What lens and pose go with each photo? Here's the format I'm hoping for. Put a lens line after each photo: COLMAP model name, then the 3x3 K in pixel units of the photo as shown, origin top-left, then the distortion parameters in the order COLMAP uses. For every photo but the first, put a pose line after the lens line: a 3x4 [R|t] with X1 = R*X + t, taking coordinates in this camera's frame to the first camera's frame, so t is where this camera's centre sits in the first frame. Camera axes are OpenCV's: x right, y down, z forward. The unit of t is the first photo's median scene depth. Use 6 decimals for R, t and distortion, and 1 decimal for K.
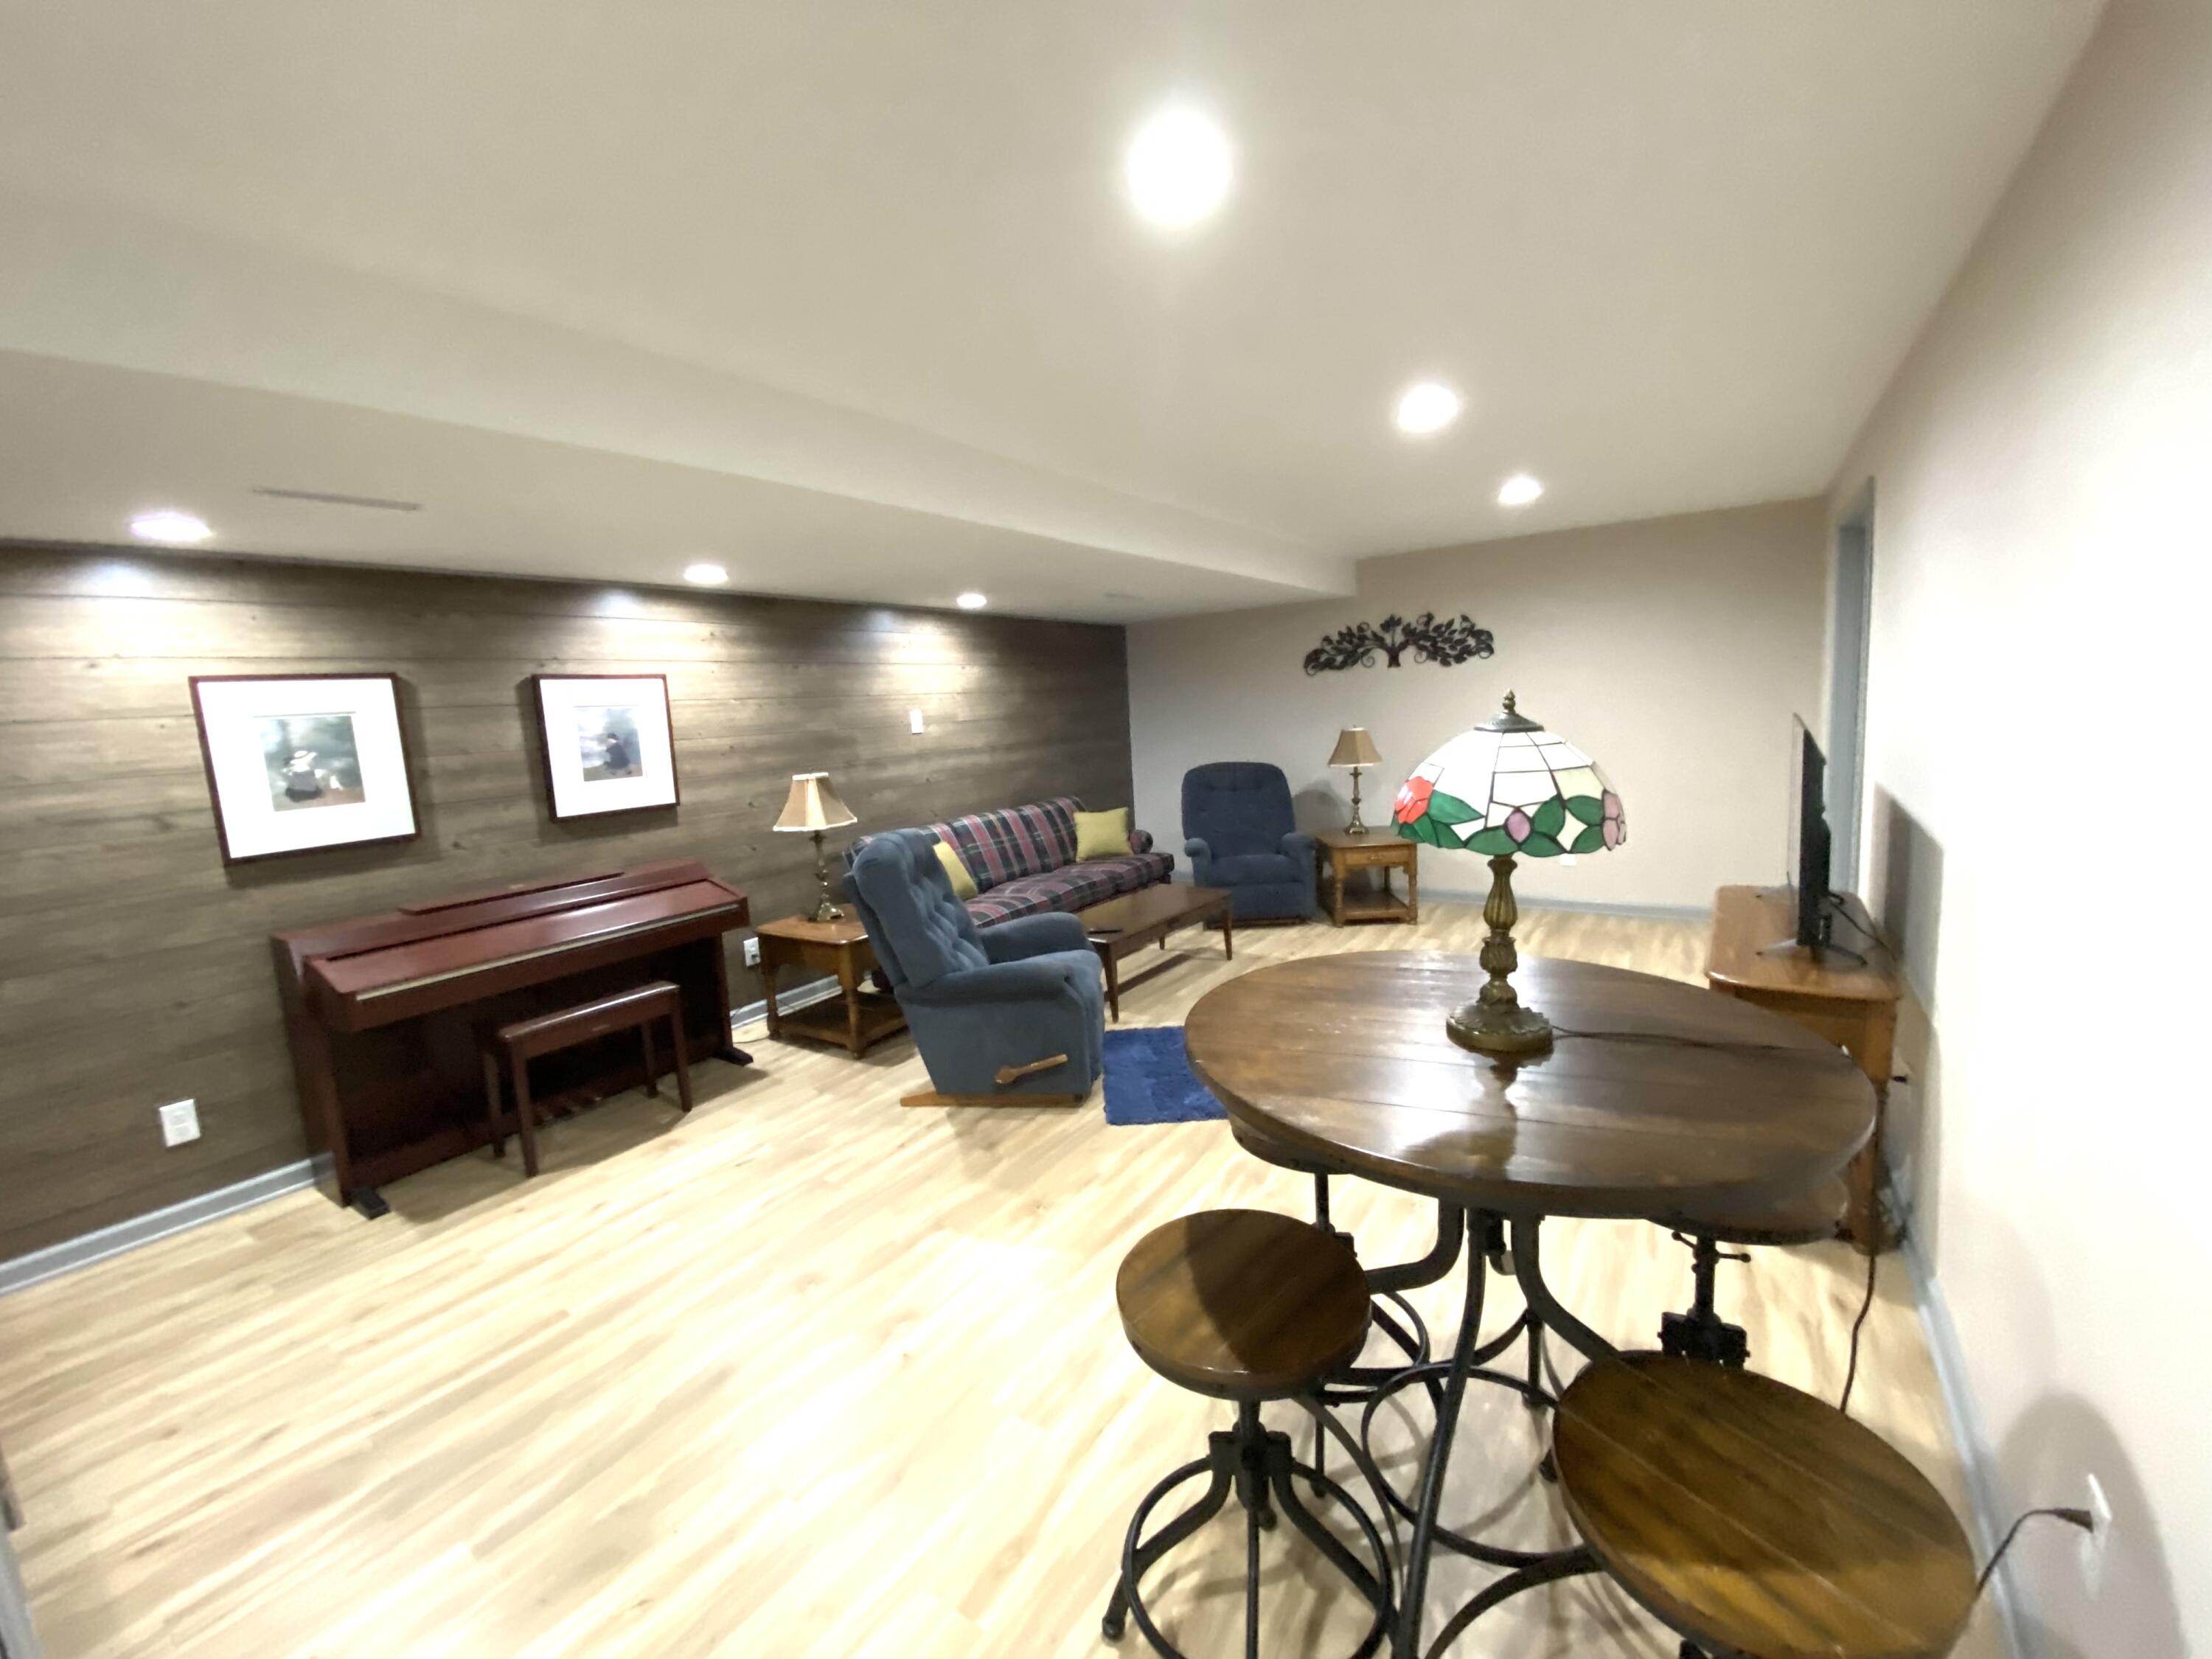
lens RADIAL K [[889.1, 0, 1099.4], [0, 889.1, 816.3], [0, 0, 1]] dist [0.020703, -0.018720]
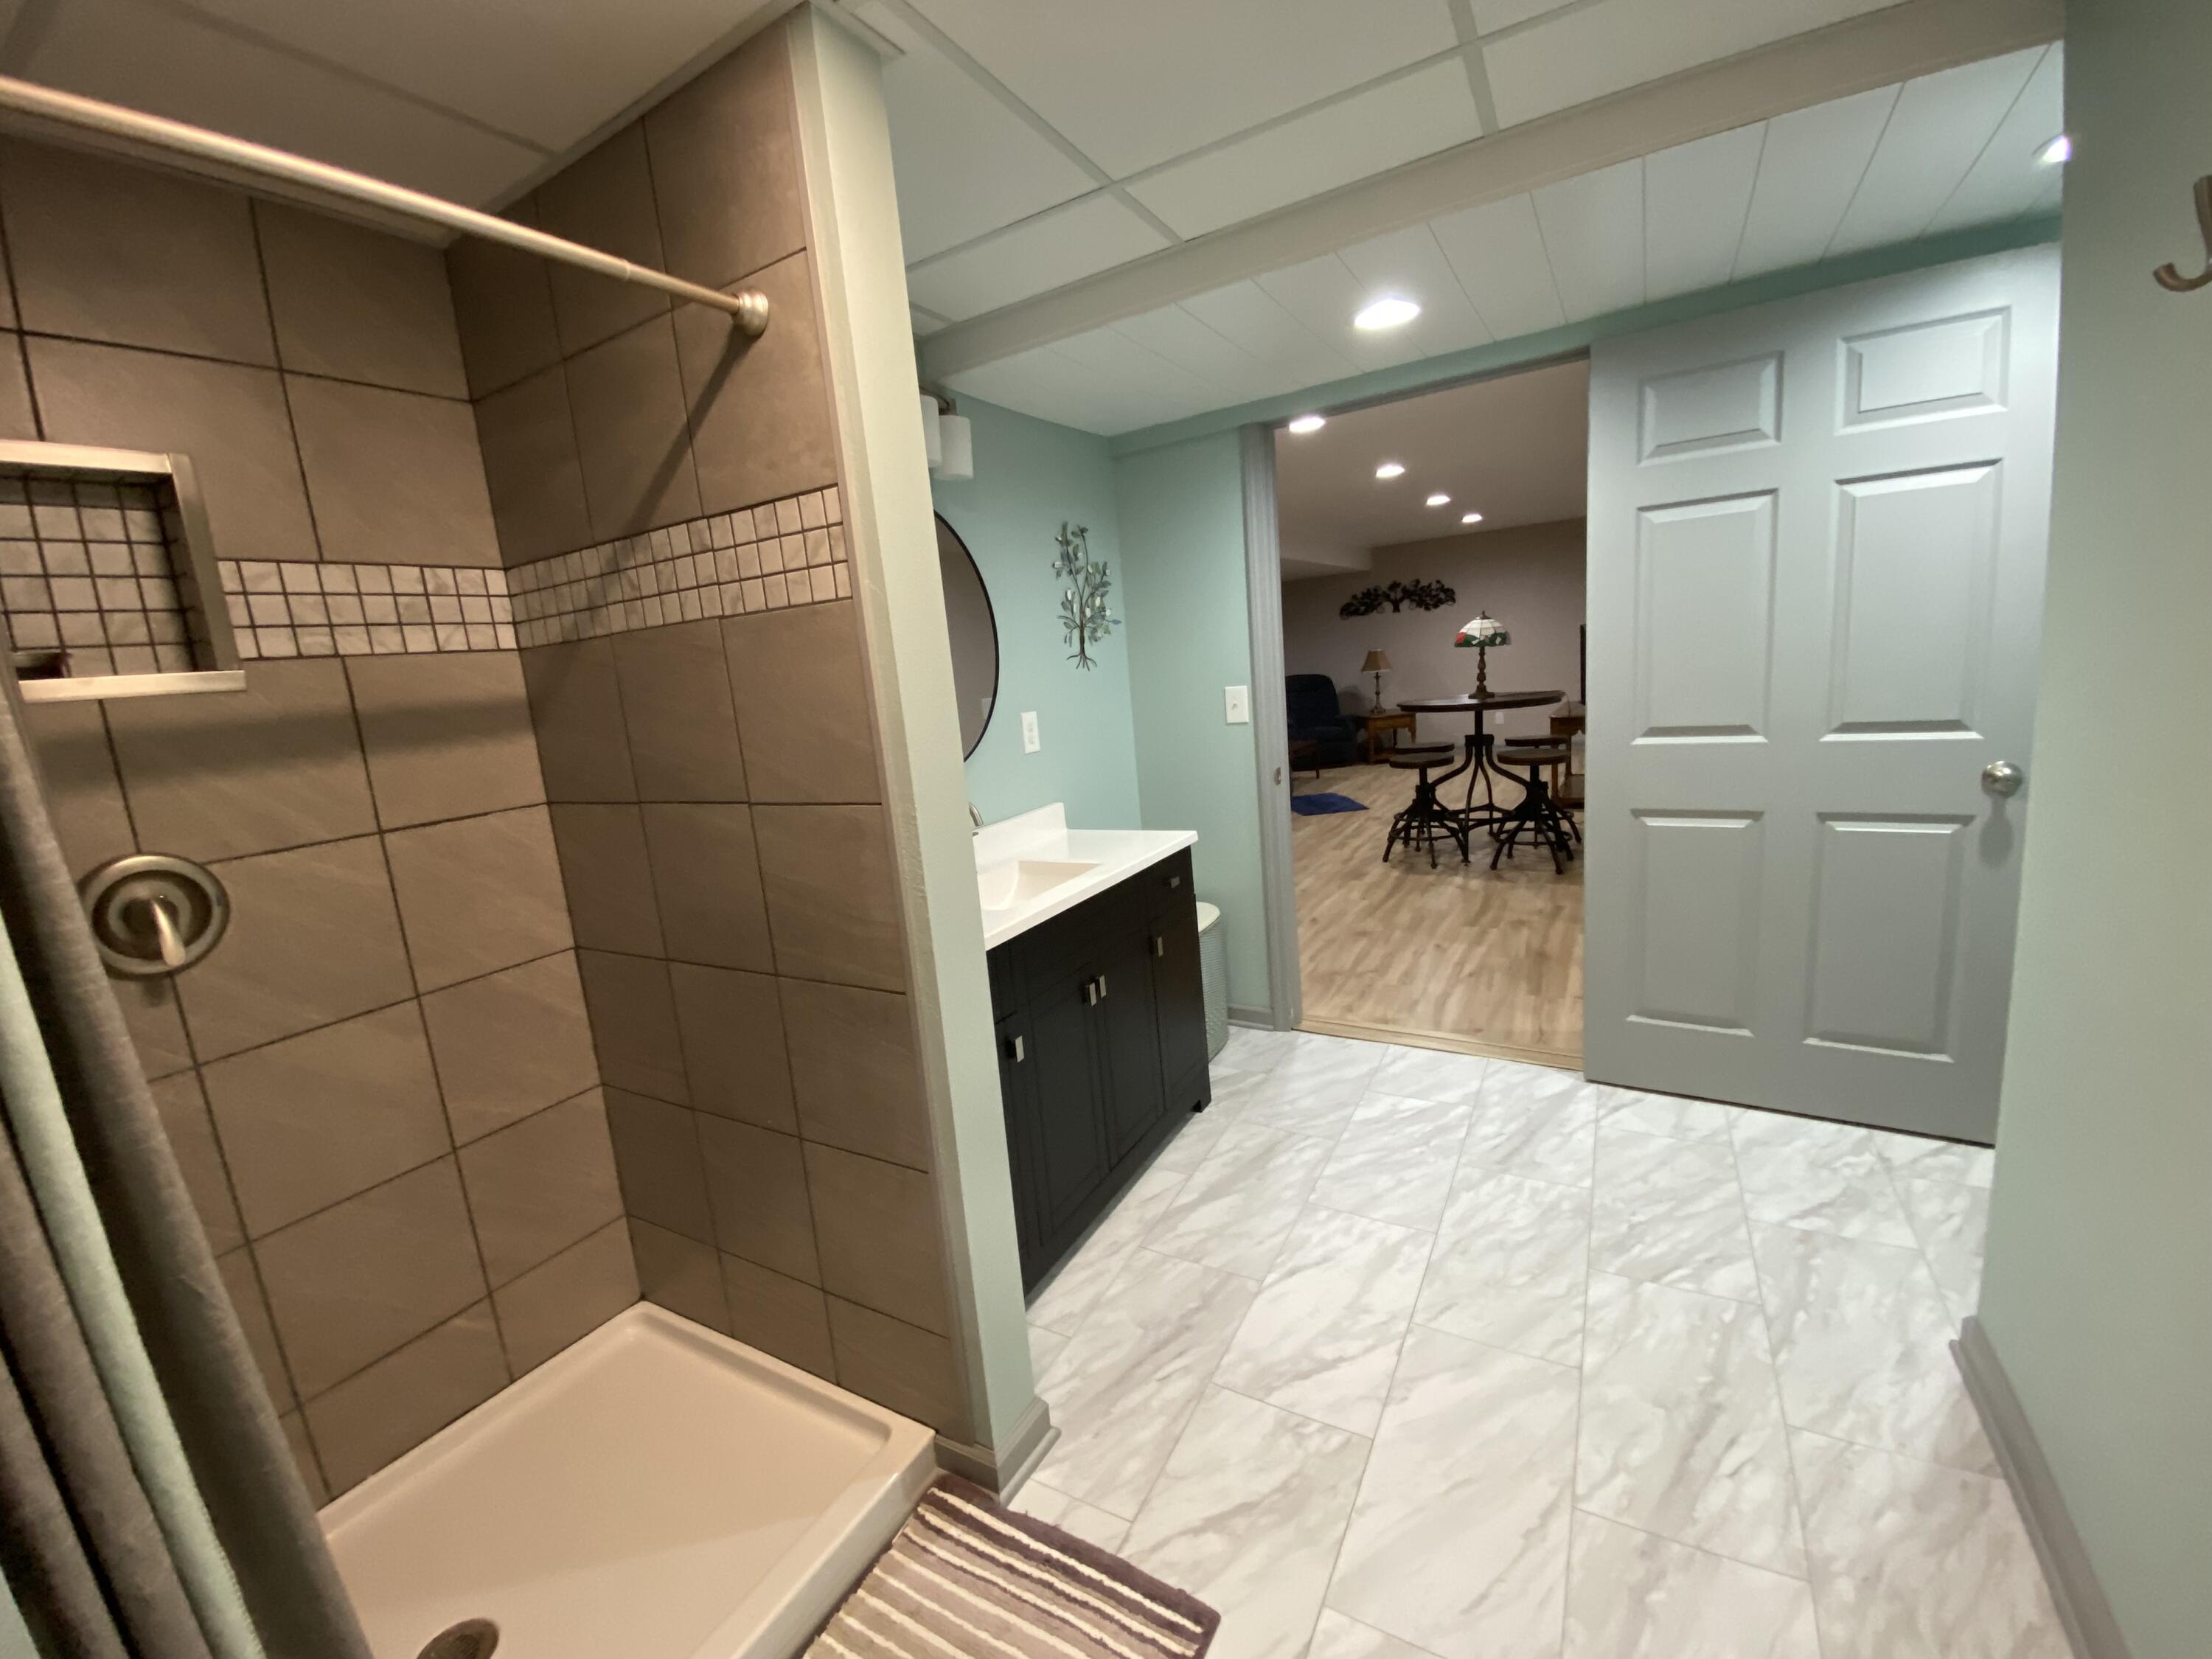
lens RADIAL K [[889.1, 0, 1103.5], [0, 889.1, 825.0], [0, 0, 1]] dist [0.020703, -0.018720]
pose [[0.997014, -0.046290, 0.061802, -0.734788], [0.043119, 0.997732, 0.051691, 0.259724], [-0.064054, -0.048871, 0.996749, -1.406627]]
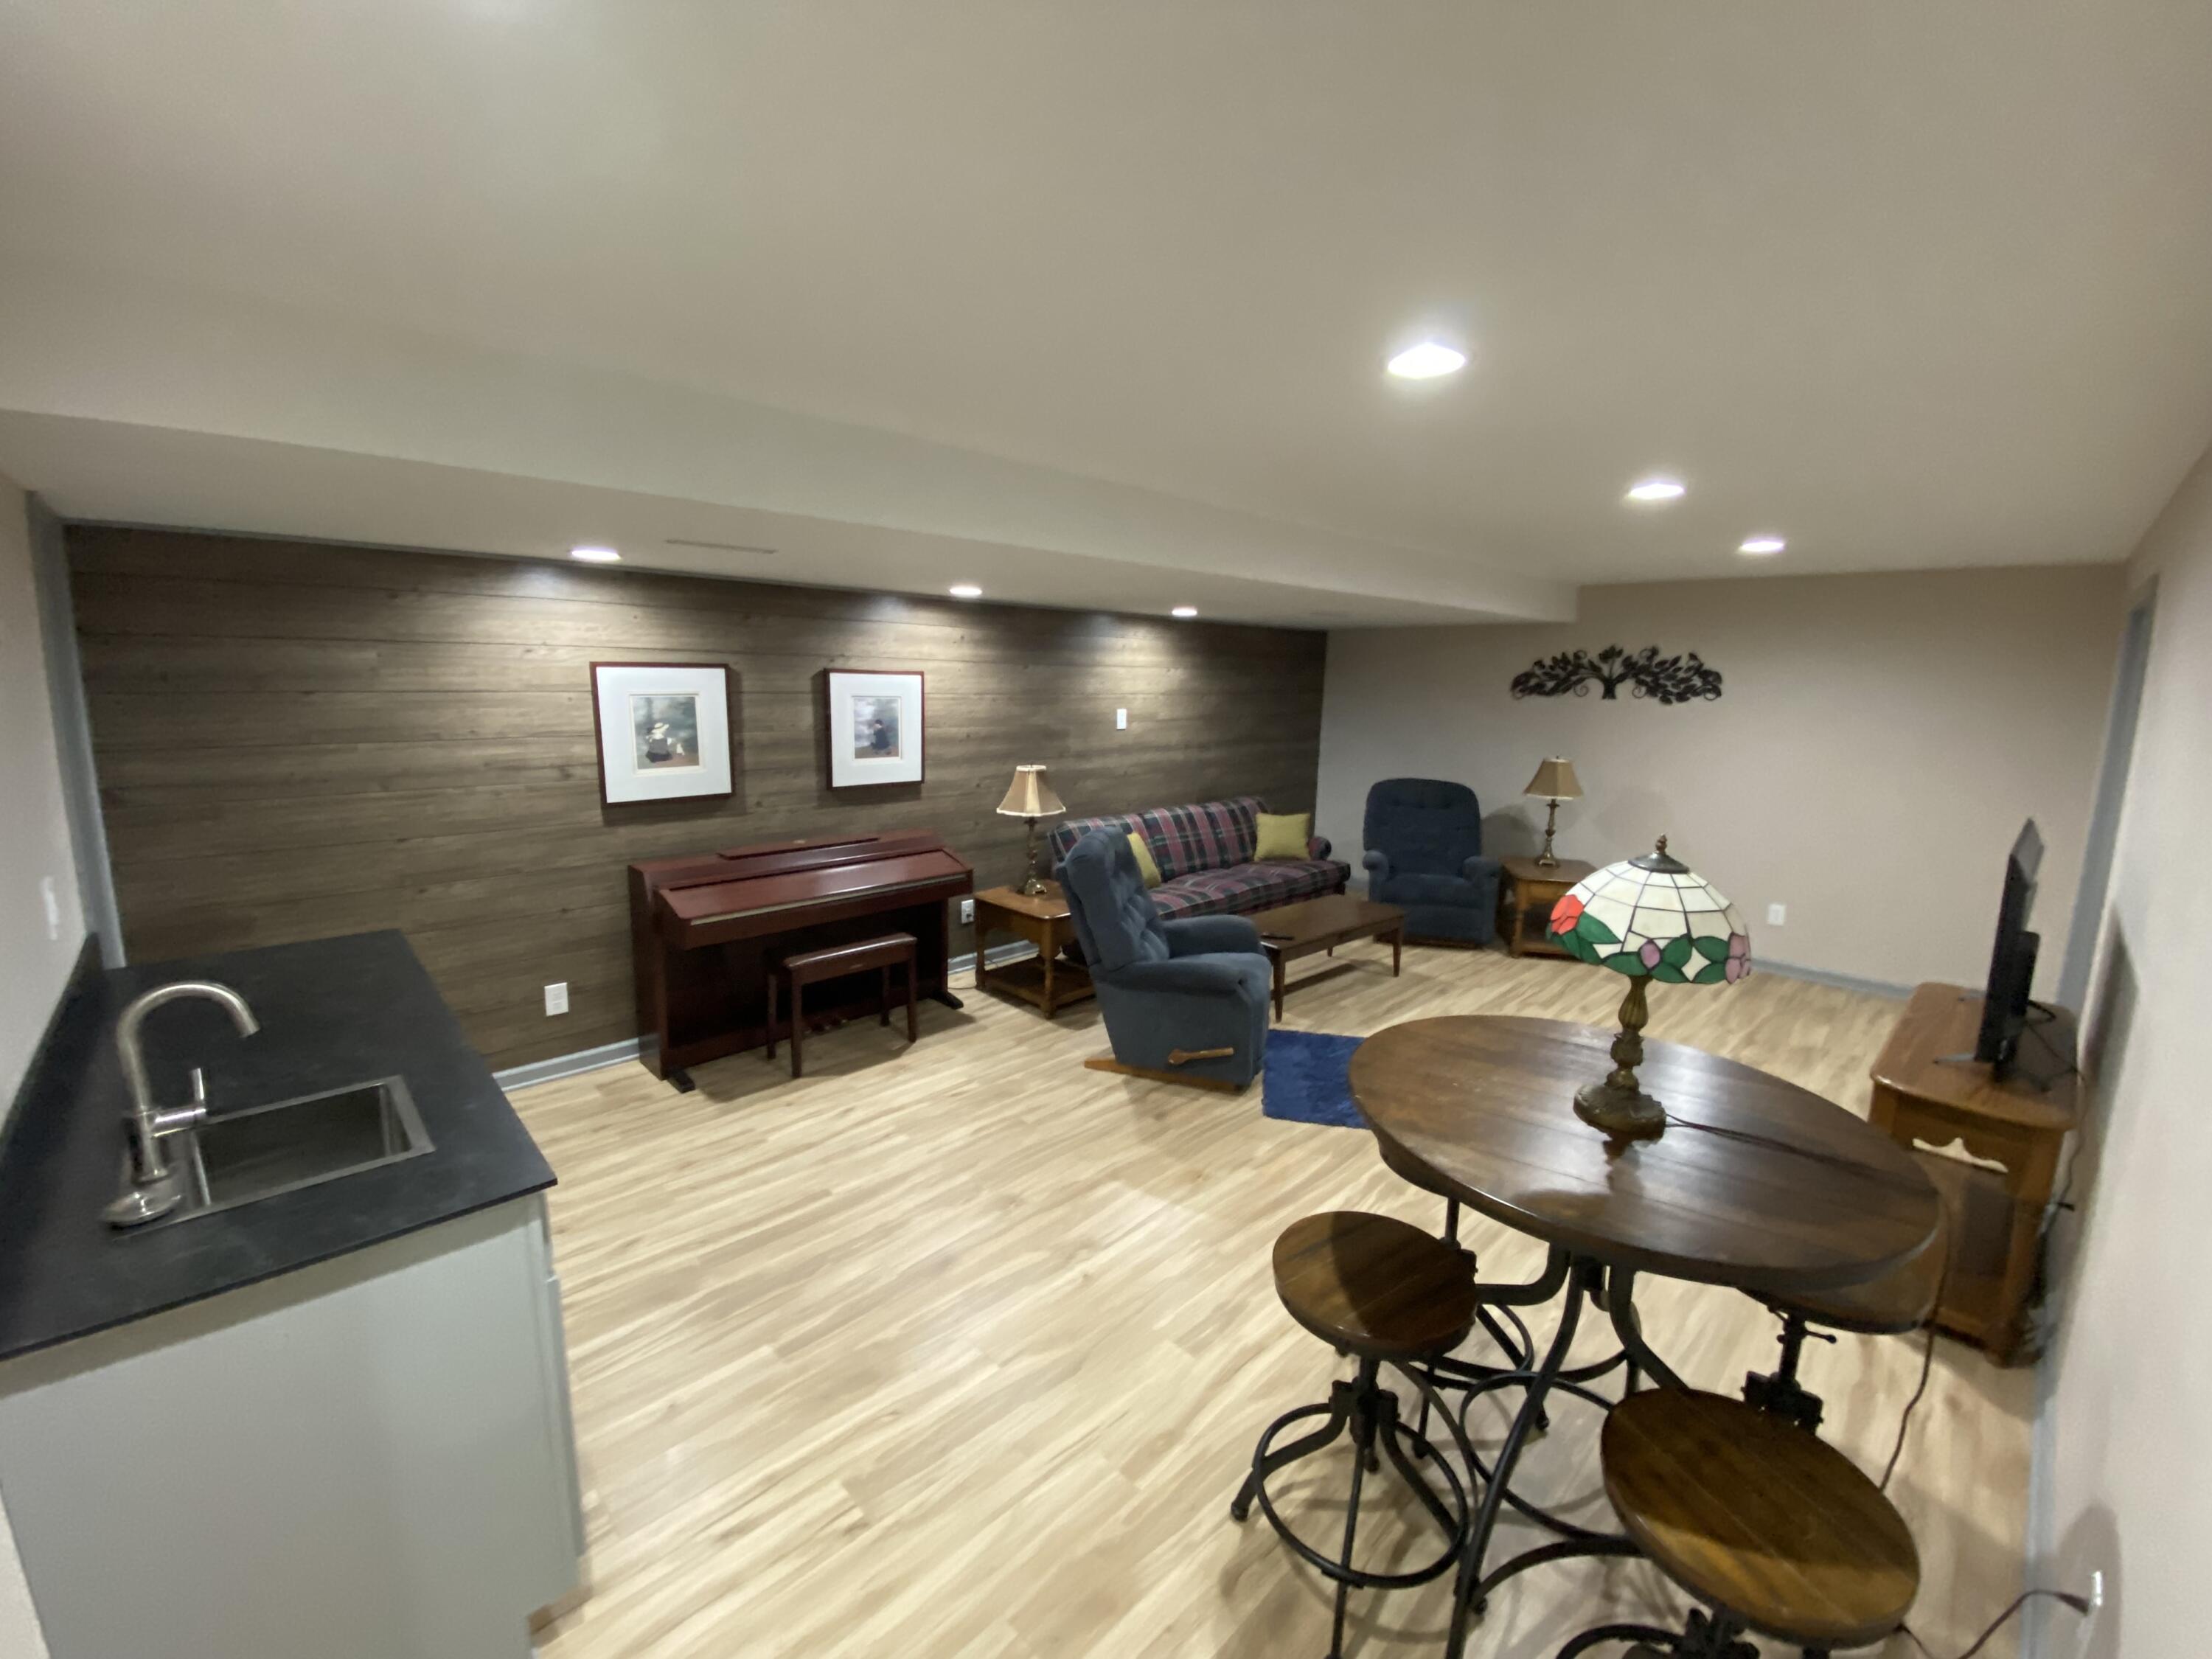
lens RADIAL K [[889.1, 0, 1111.0], [0, 889.1, 819.9], [0, 0, 1]] dist [0.020703, -0.018720]
pose [[0.977499, 0.108911, -0.180650, -0.020753], [-0.101461, 0.993582, 0.050010, -0.065708], [0.184937, -0.030556, 0.982275, -0.137653]]
